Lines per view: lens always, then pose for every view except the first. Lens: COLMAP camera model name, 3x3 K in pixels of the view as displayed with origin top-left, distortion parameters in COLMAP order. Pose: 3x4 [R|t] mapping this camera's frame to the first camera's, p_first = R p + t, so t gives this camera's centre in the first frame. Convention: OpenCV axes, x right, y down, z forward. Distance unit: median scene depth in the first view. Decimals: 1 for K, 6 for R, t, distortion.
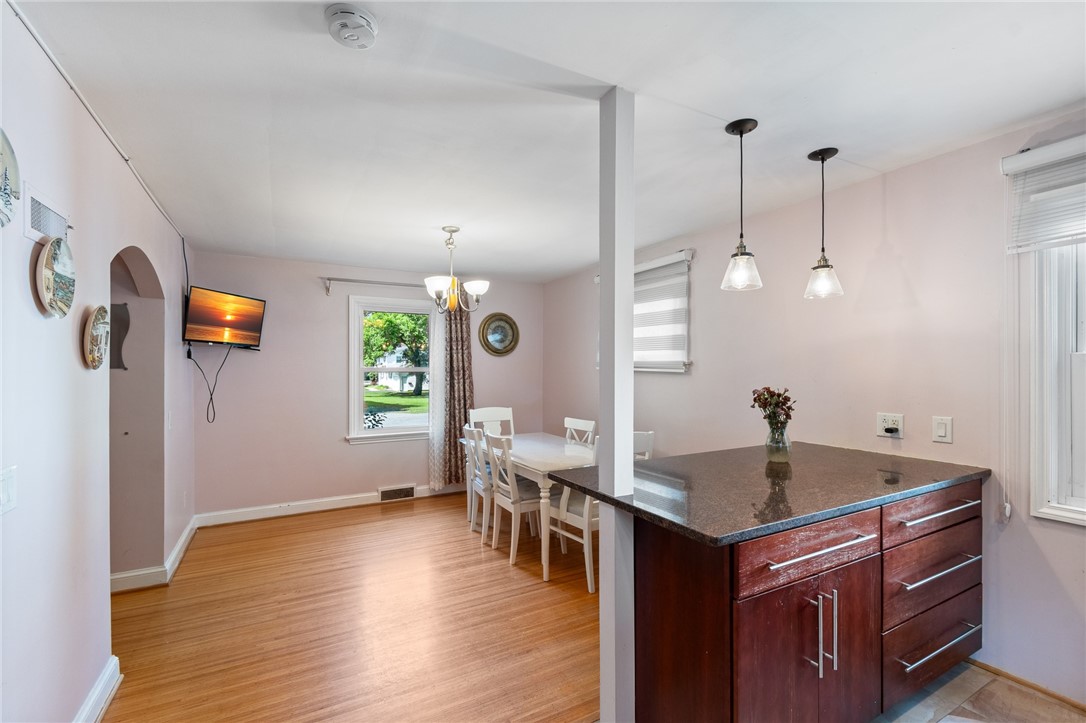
lens RADIAL K [[481.0, 0, 550.8], [0, 481.0, 365.1], [0, 0, 1]] dist [0.003943, -0.001048]
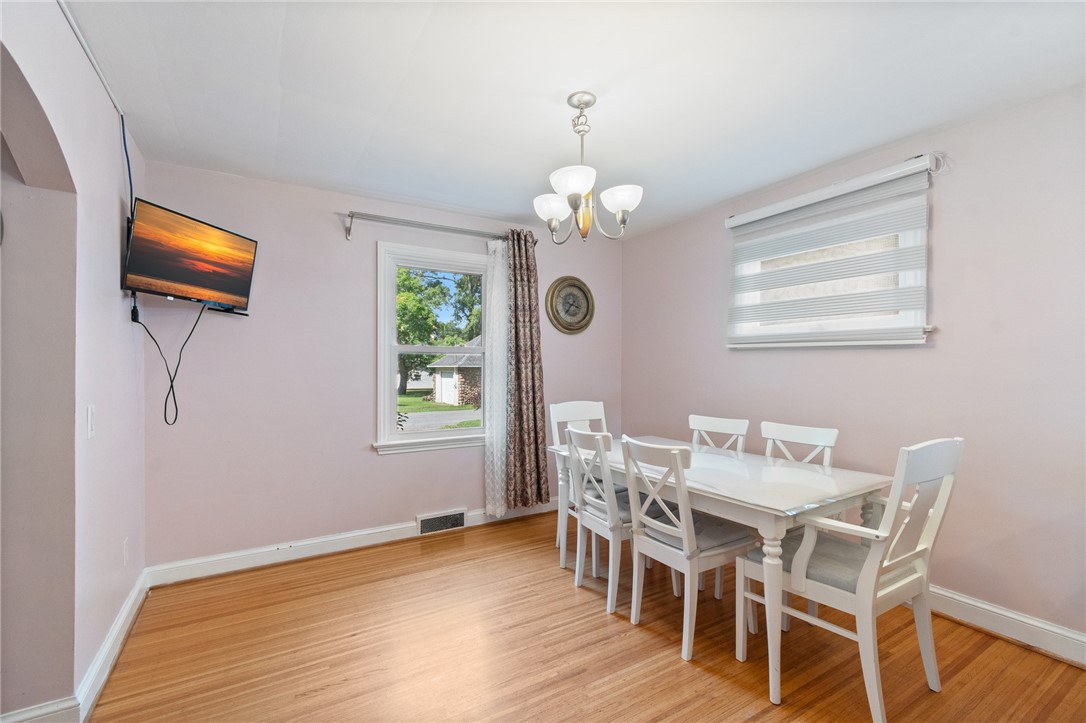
lens RADIAL K [[481.0, 0, 551.2], [0, 481.0, 362.0], [0, 0, 1]] dist [0.003943, -0.001048]
pose [[0.999192, 0.000457, 0.040184, -0.238053], [-0.000294, 0.999992, -0.004064, 0.040267], [-0.040186, 0.004049, 0.999184, 0.355879]]
